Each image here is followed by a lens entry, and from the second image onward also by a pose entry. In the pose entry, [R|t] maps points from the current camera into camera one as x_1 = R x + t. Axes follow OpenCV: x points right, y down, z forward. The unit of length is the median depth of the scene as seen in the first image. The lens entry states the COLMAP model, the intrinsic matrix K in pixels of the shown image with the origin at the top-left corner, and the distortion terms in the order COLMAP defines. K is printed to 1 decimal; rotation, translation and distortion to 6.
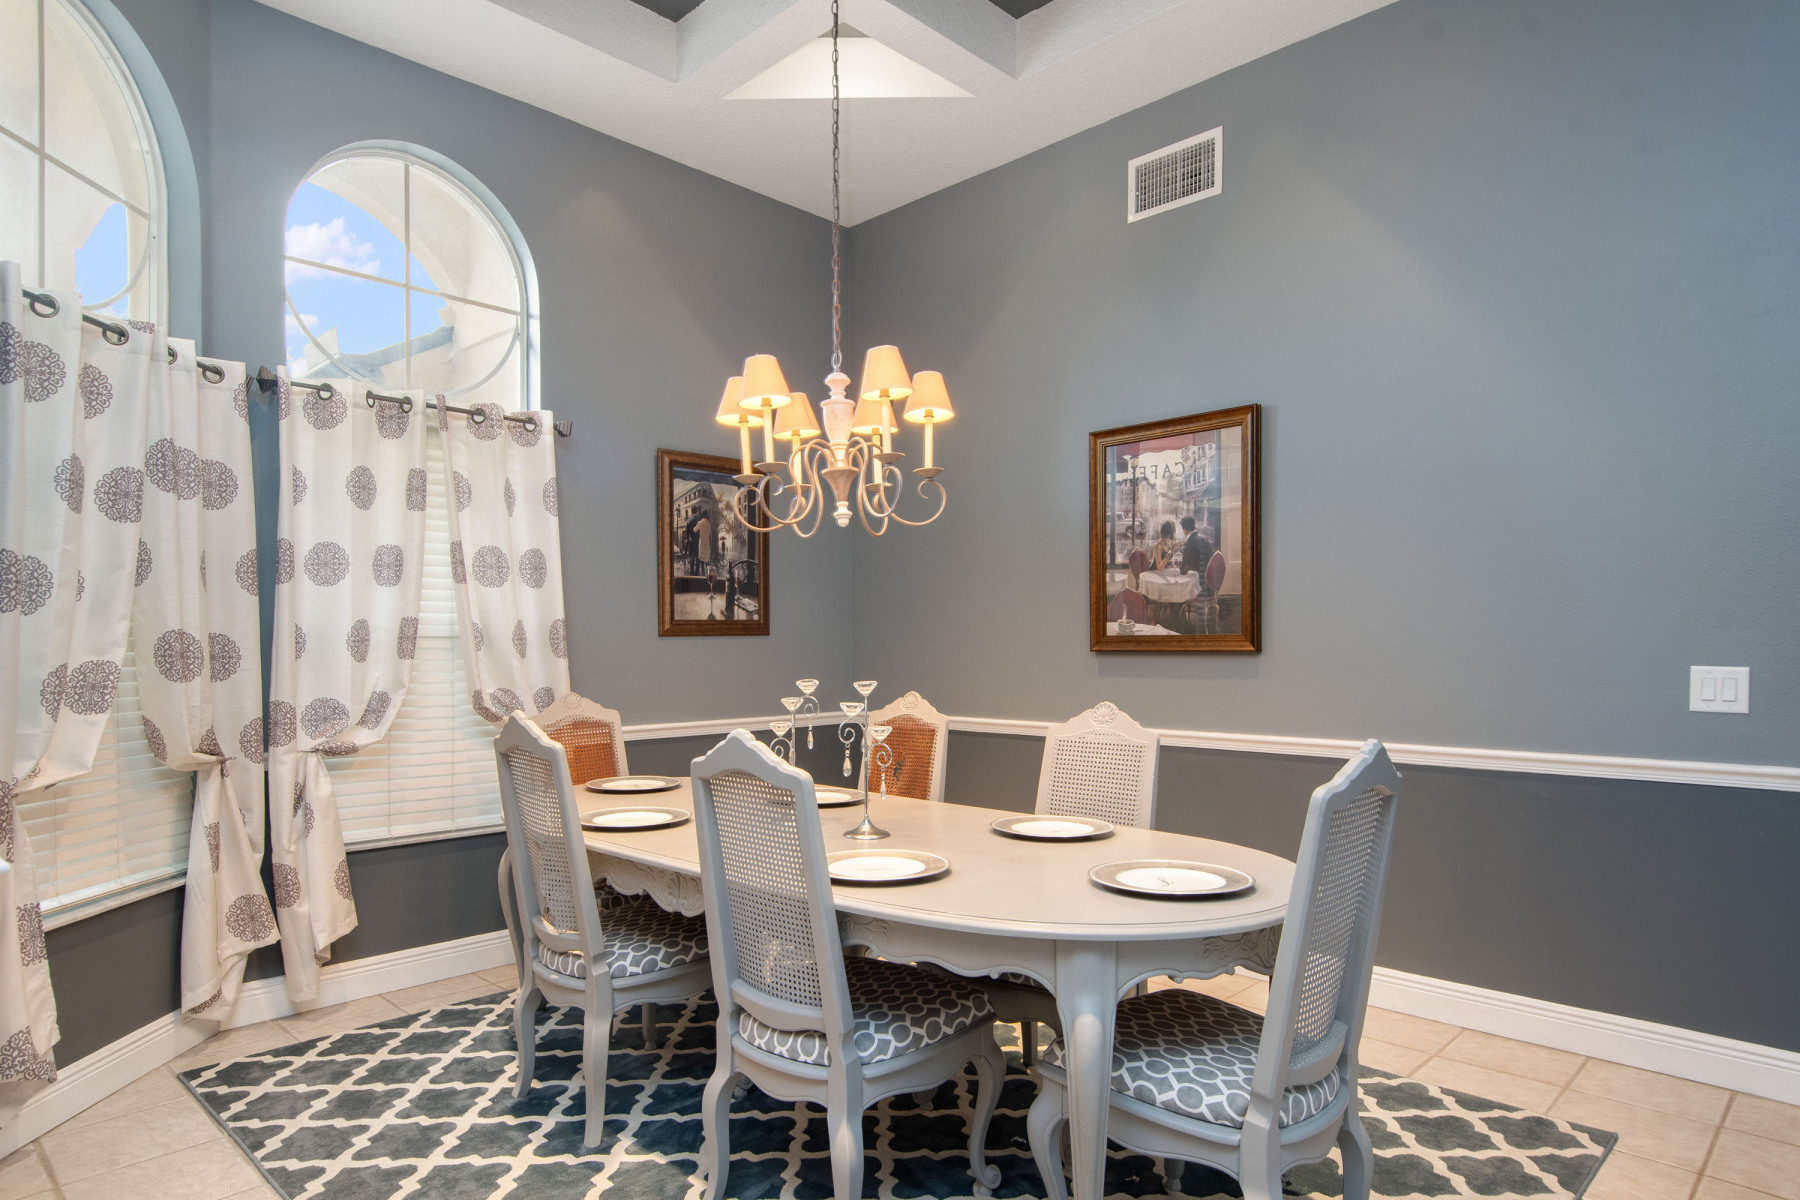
lens RADIAL K [[1046.0, 0, 902.5], [0, 1046.0, 663.2], [0, 0, 1]] dist [0.006696, 0.000201]
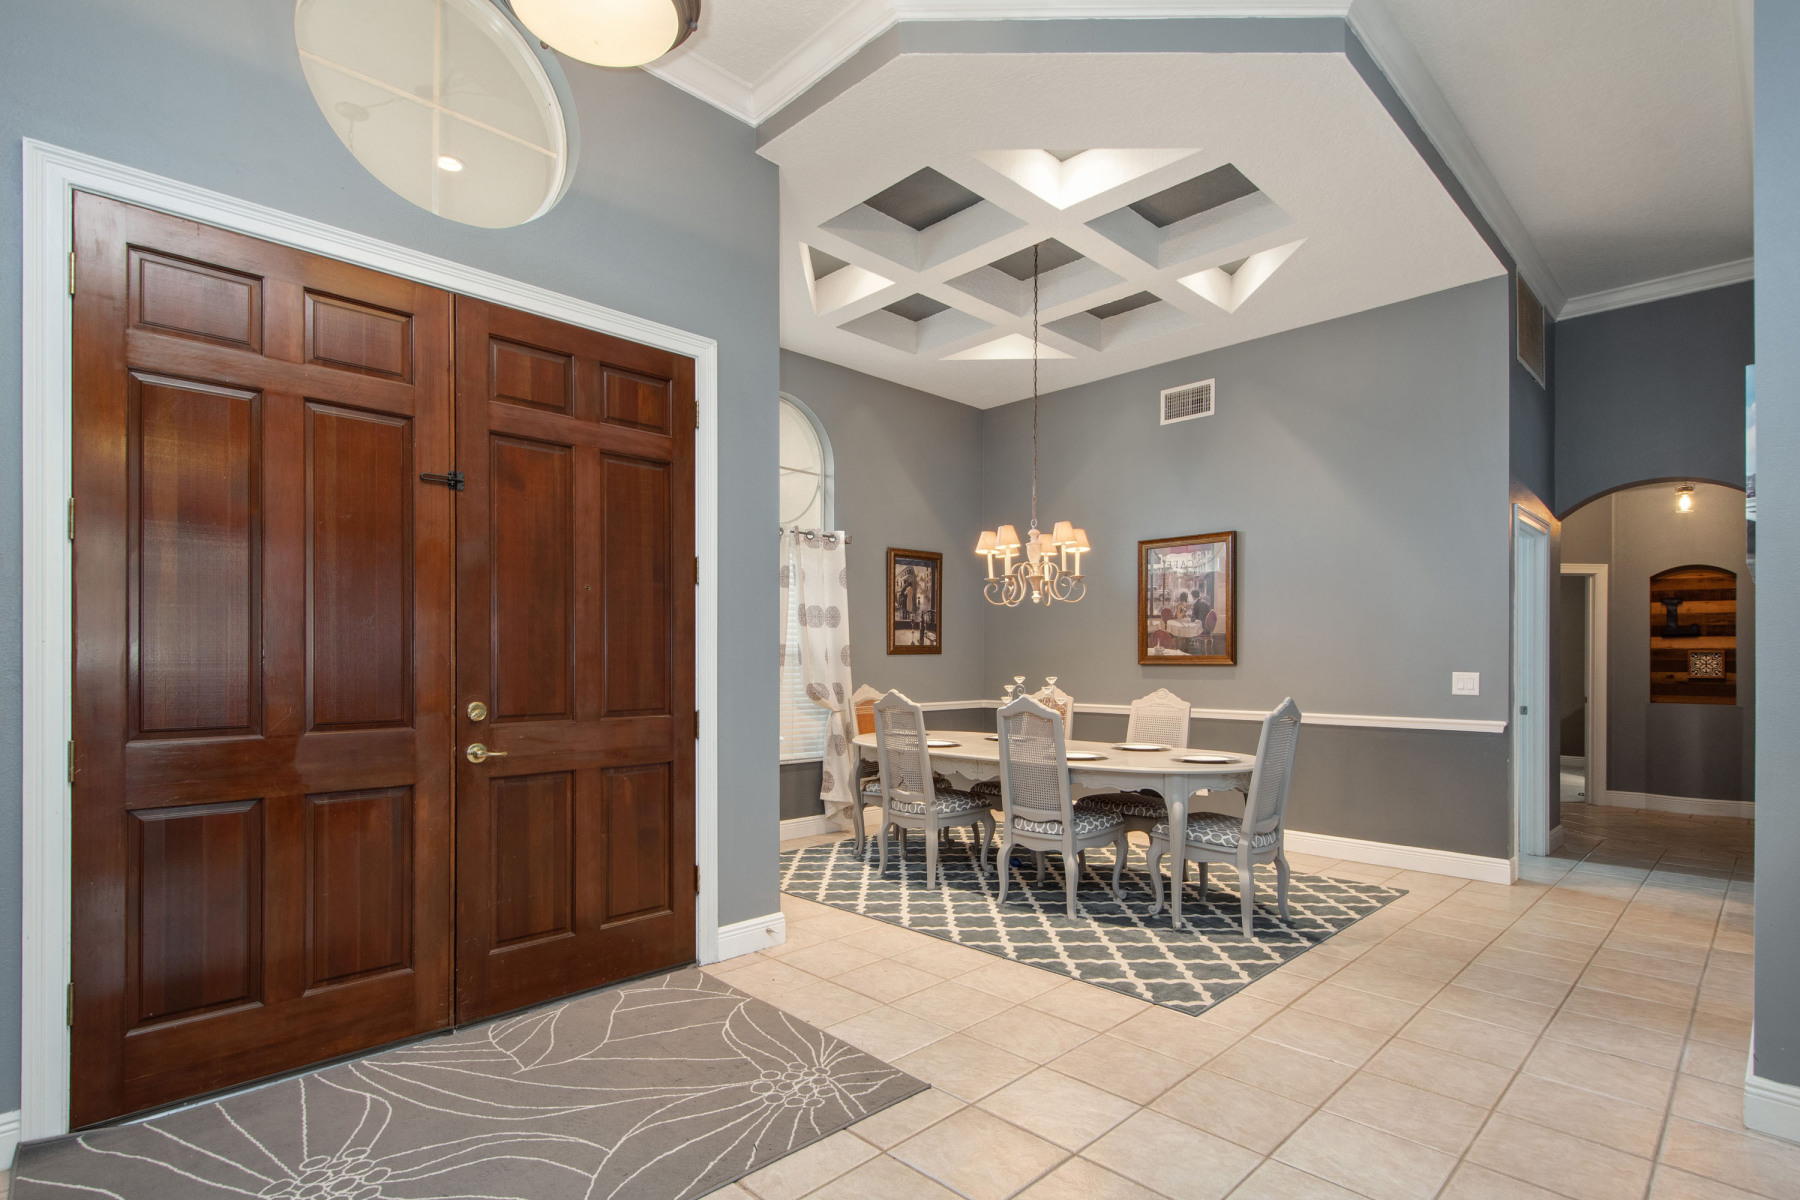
lens RADIAL K [[883.2, 0, 890.5], [0, 883.2, 664.0], [0, 0, 1]] dist [0.000648, 0.000363]
pose [[0.999601, 0.005256, -0.027763, -0.211216], [-0.005624, 0.999897, -0.013212, 0.010976], [0.027691, 0.013362, 0.999527, -0.538774]]
